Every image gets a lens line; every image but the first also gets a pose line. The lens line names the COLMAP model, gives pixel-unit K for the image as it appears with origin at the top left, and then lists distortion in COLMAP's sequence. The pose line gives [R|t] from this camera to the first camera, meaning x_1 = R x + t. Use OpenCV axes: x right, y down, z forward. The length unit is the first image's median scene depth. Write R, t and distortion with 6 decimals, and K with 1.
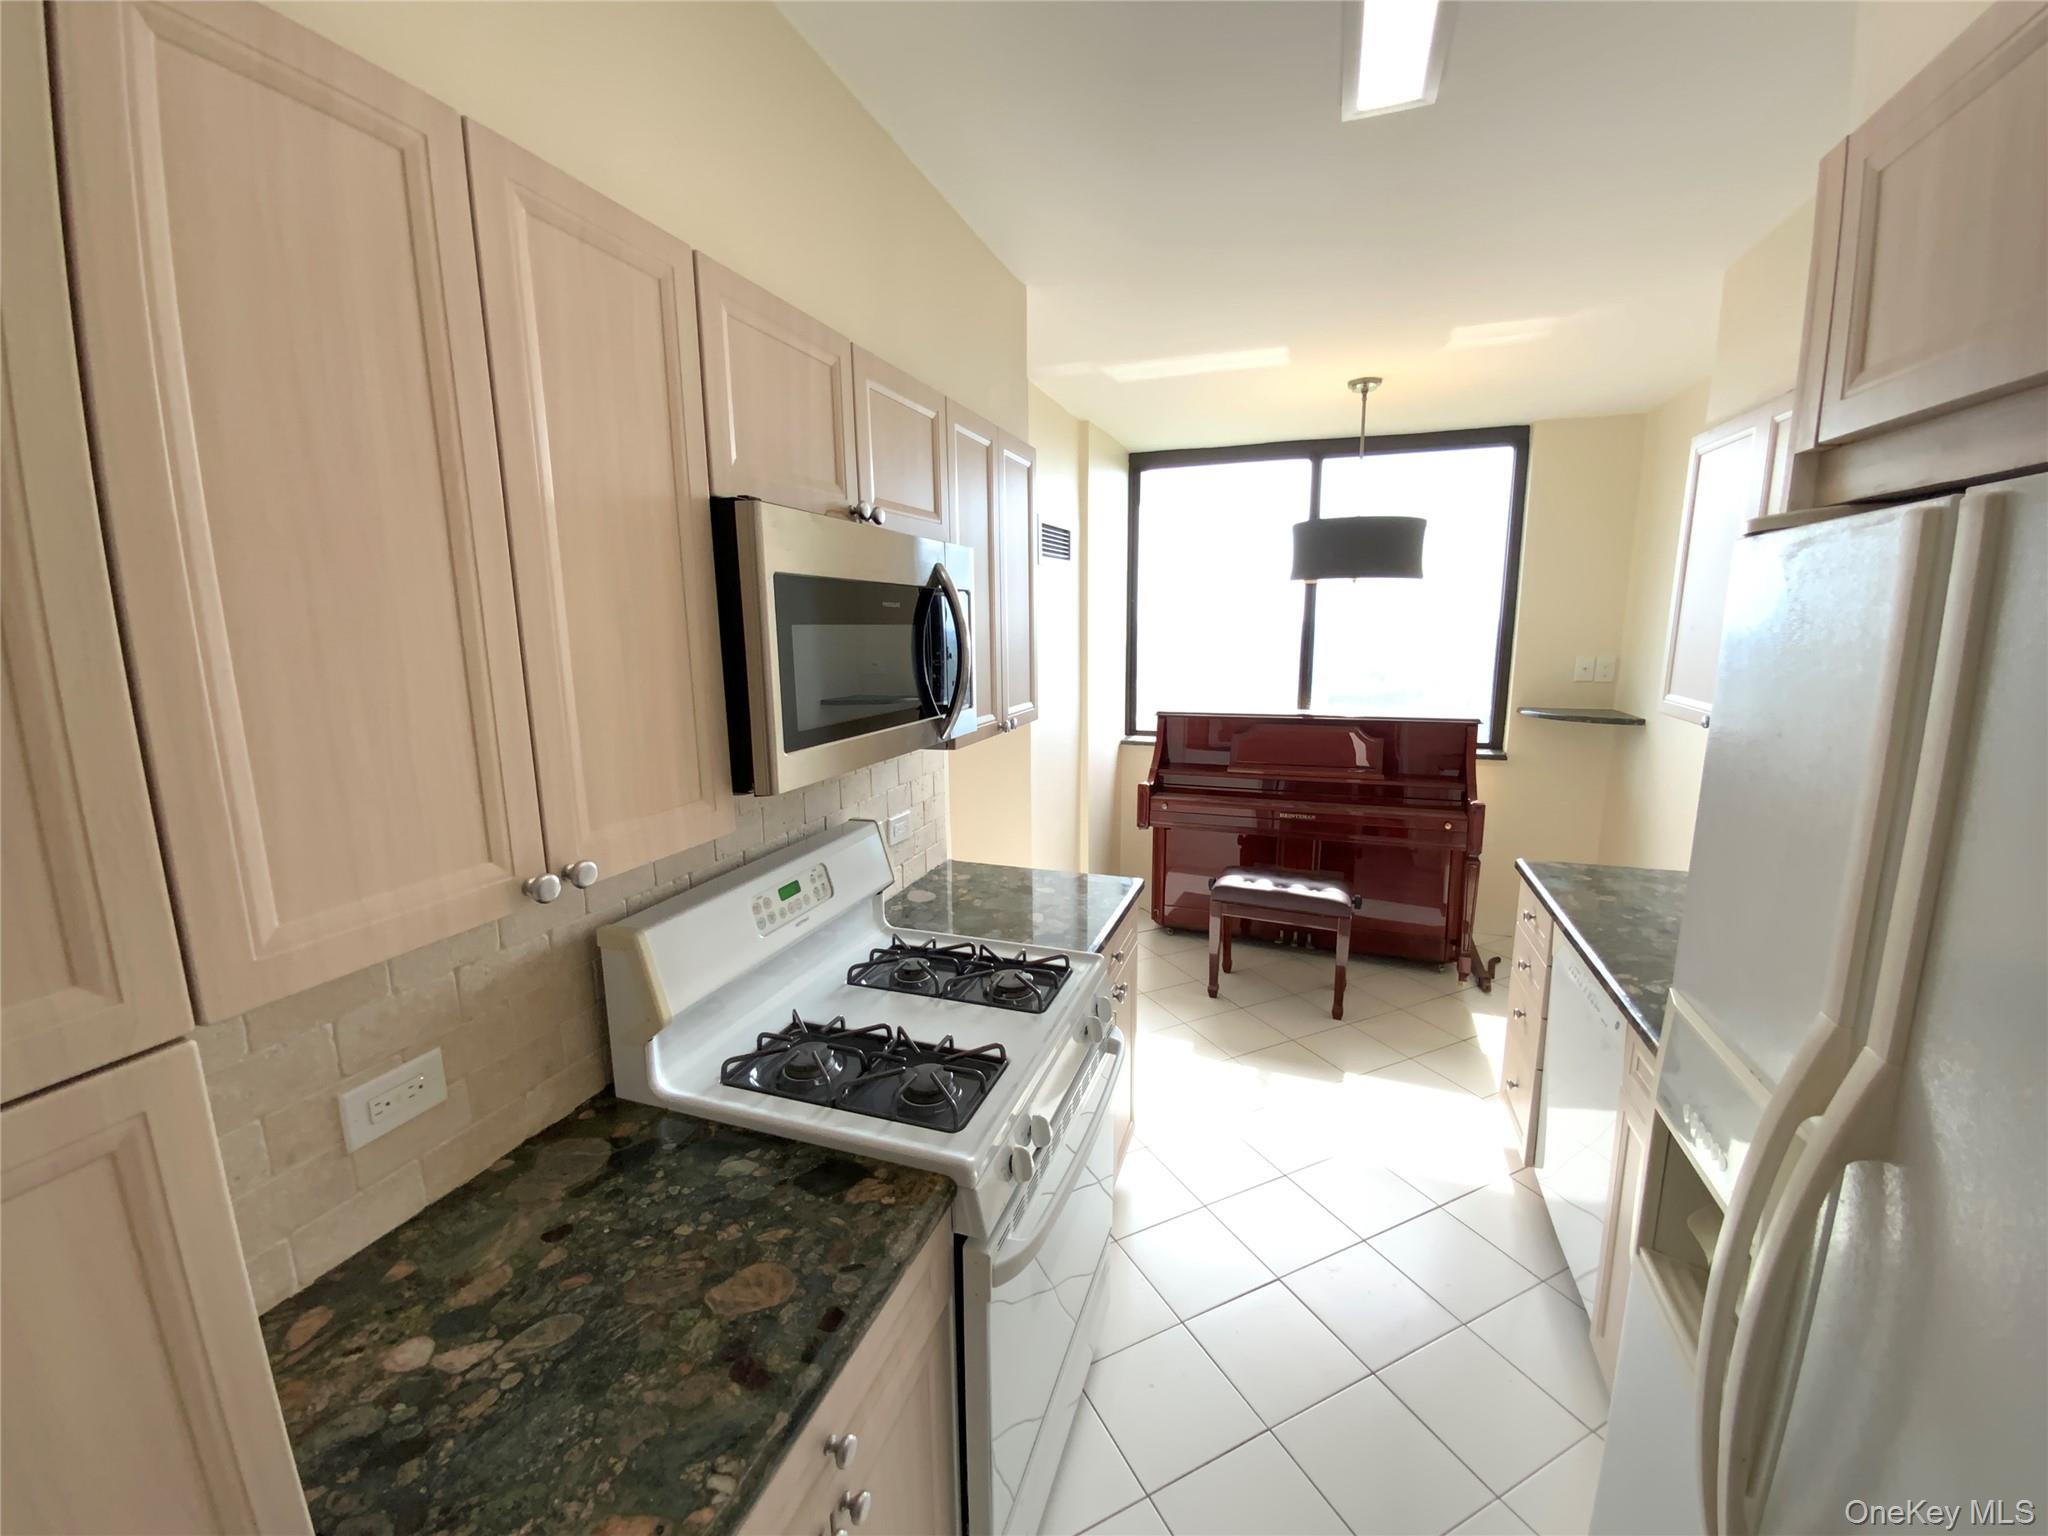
lens RADIAL K [[833.6, 0, 1024.3], [0, 833.6, 765.9], [0, 0, 1]] dist [0.026153, -0.022121]
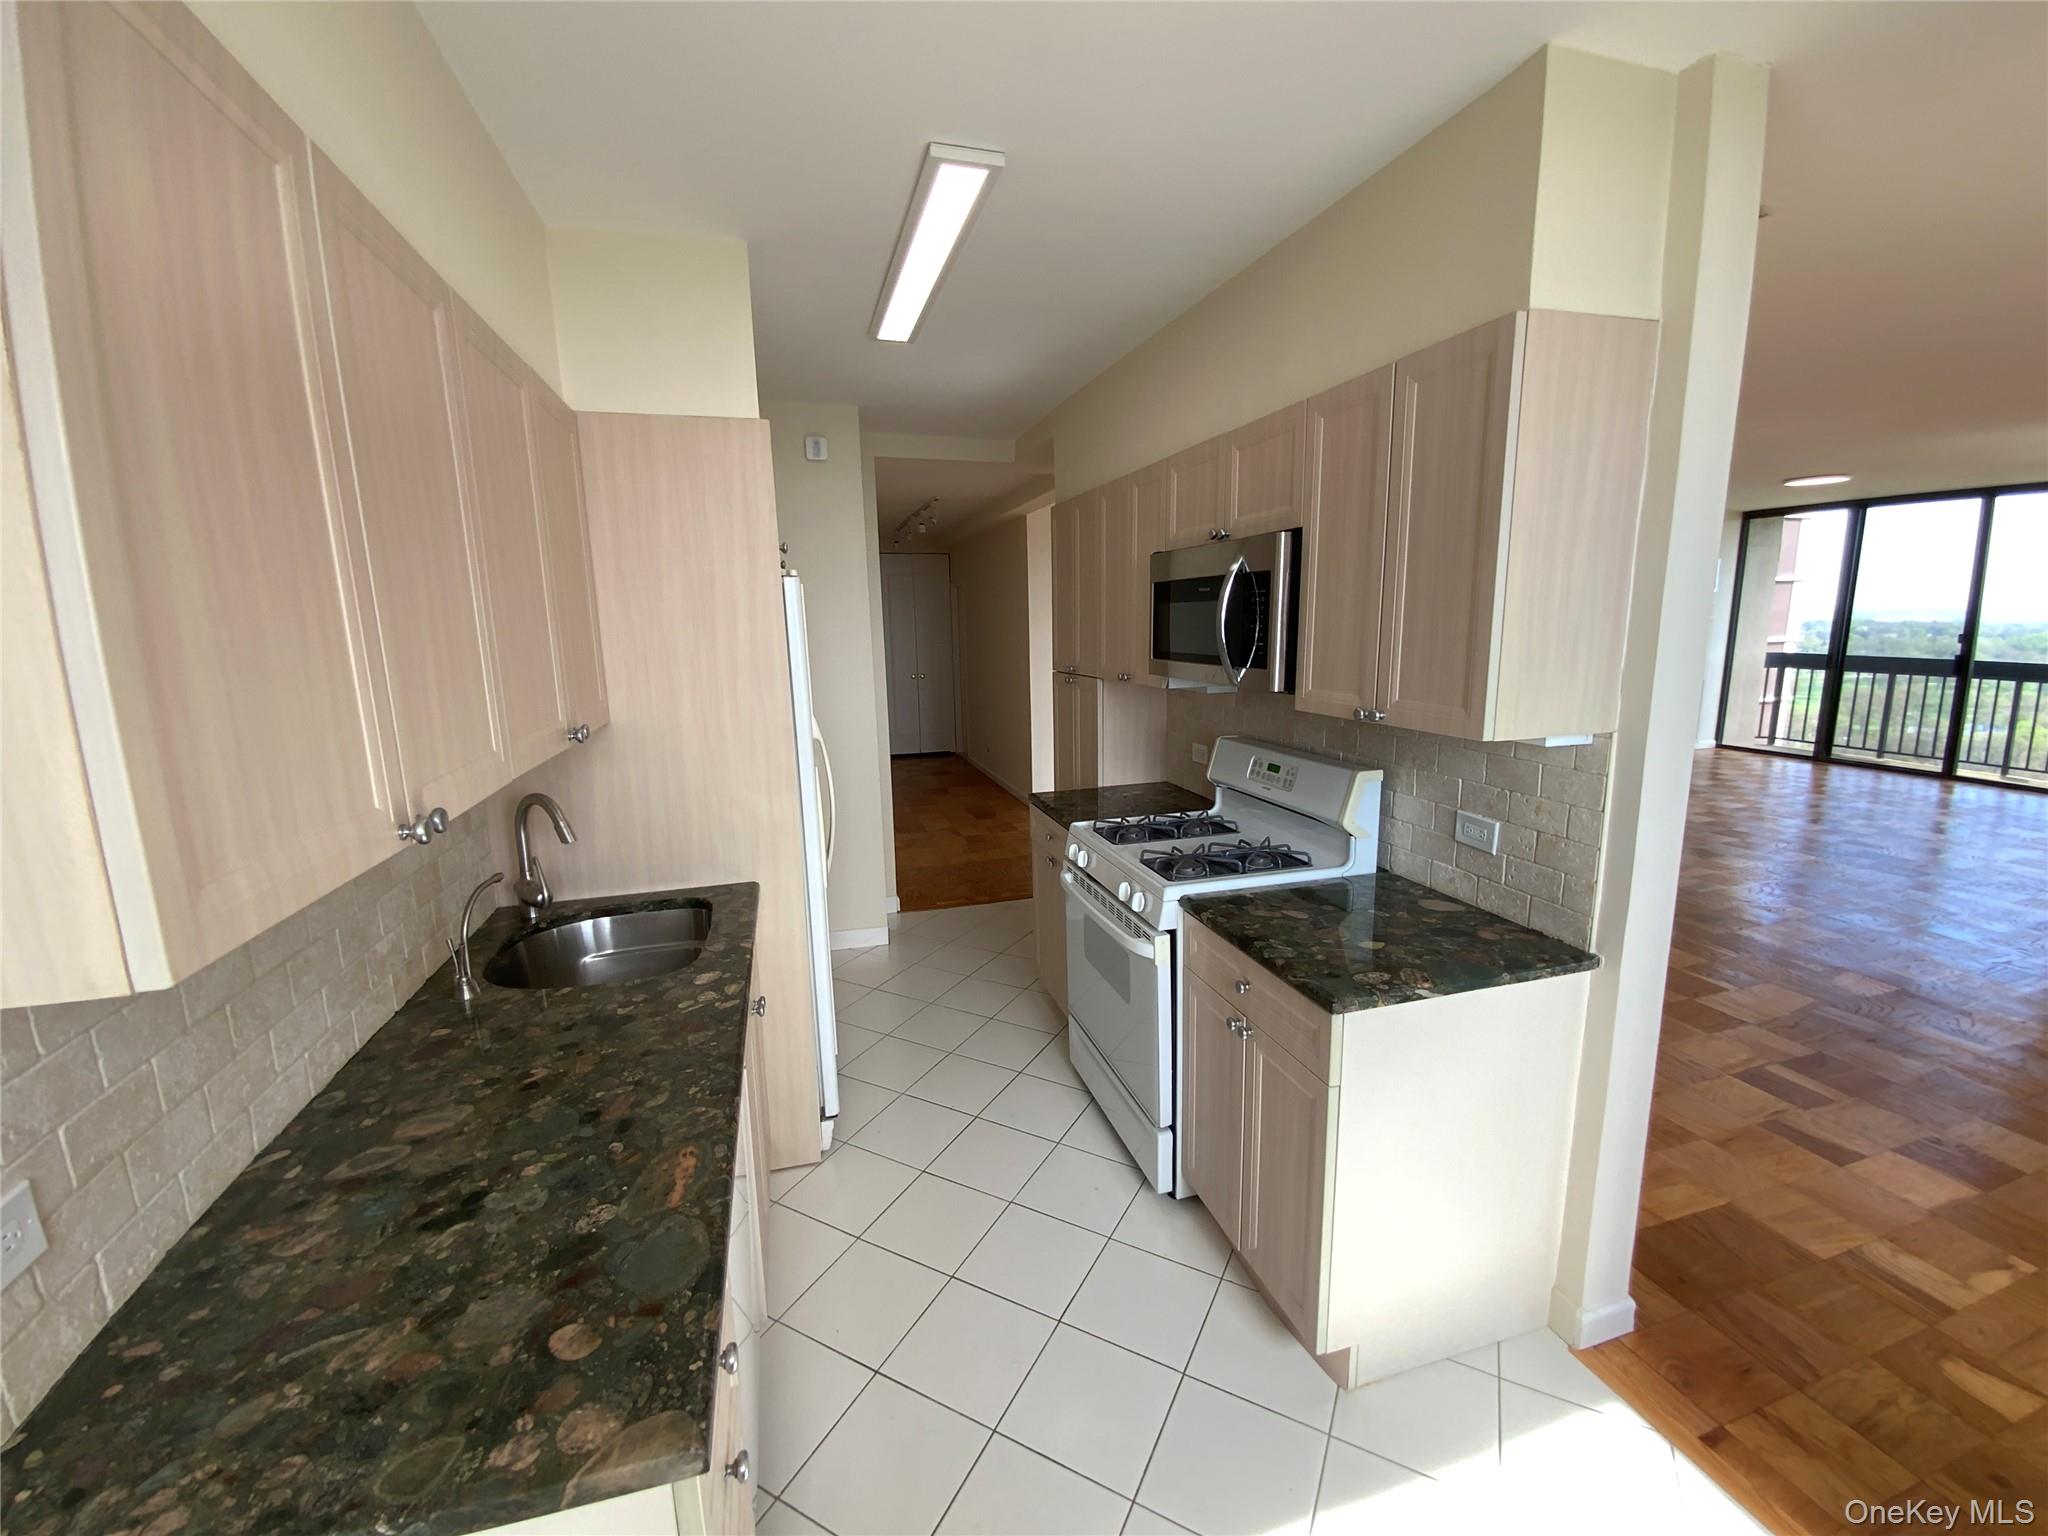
lens RADIAL K [[838.8, 0, 1024.0], [0, 838.8, 768.0], [0, 0, 1]] dist [-0.003640, -0.000720]
pose [[-0.812018, 0.130259, -0.568911, 0.467956], [-0.077273, 0.942199, 0.326021, -0.154448], [0.578495, 0.308697, -0.755017, 0.896148]]
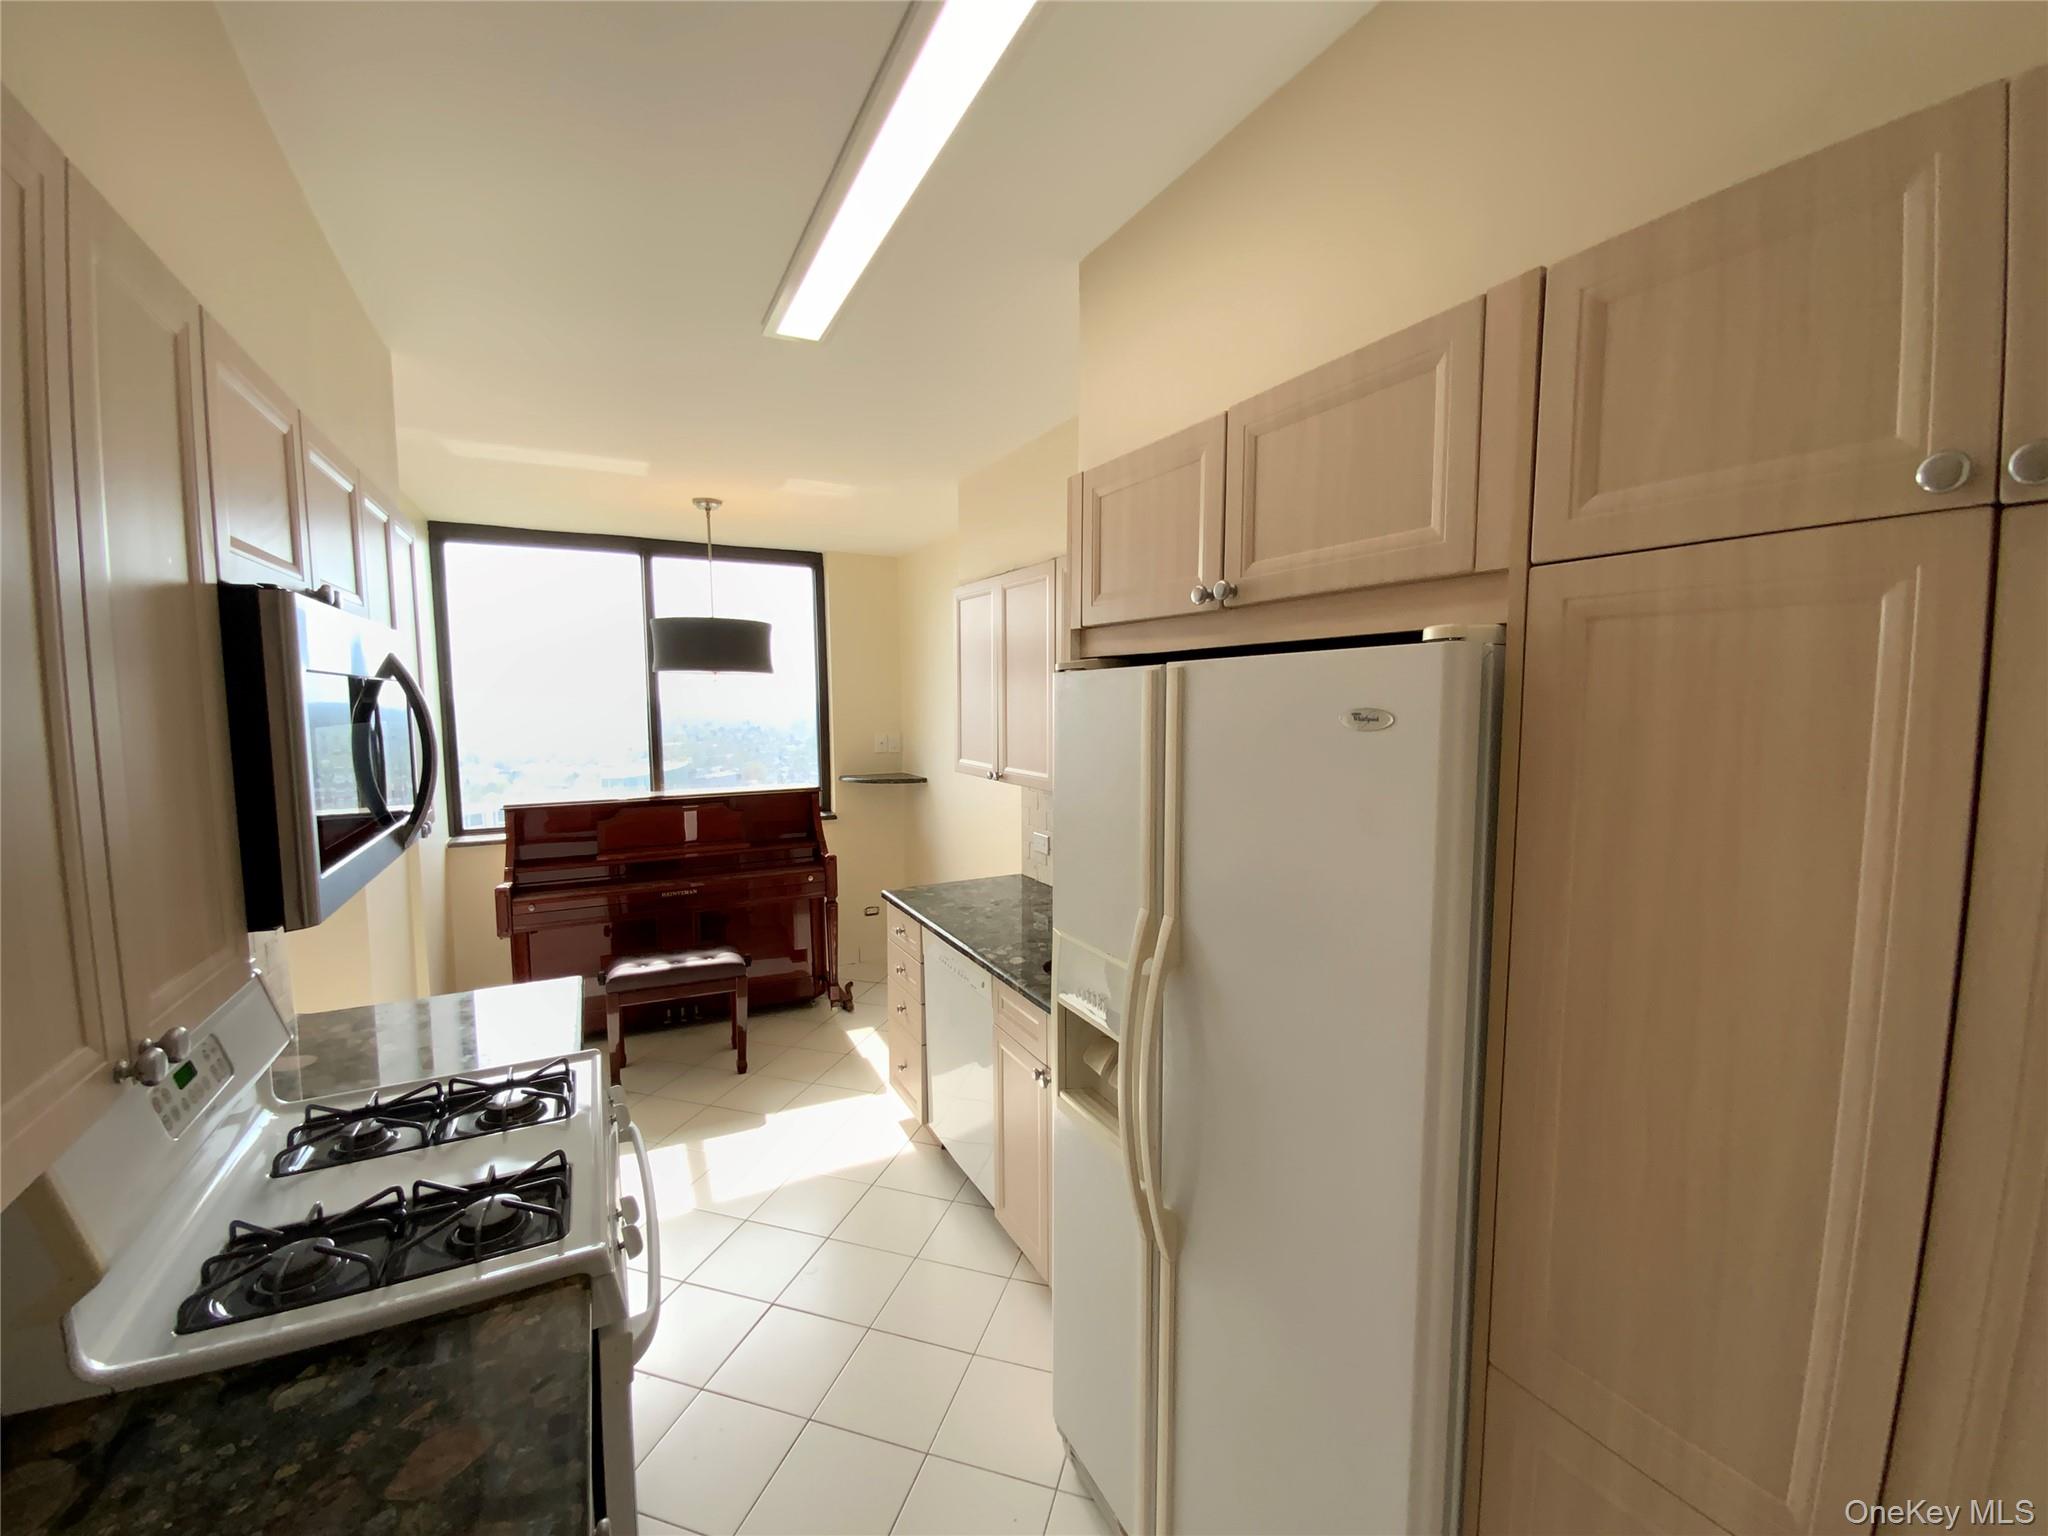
lens RADIAL K [[833.6, 0, 1024.3], [0, 833.6, 765.9], [0, 0, 1]] dist [0.026153, -0.022121]
pose [[0.681224, -0.057894, 0.729782, -0.142460], [0.127024, 0.991095, -0.039948, -0.000293], [-0.720971, 0.119913, 0.682511, -0.043032]]
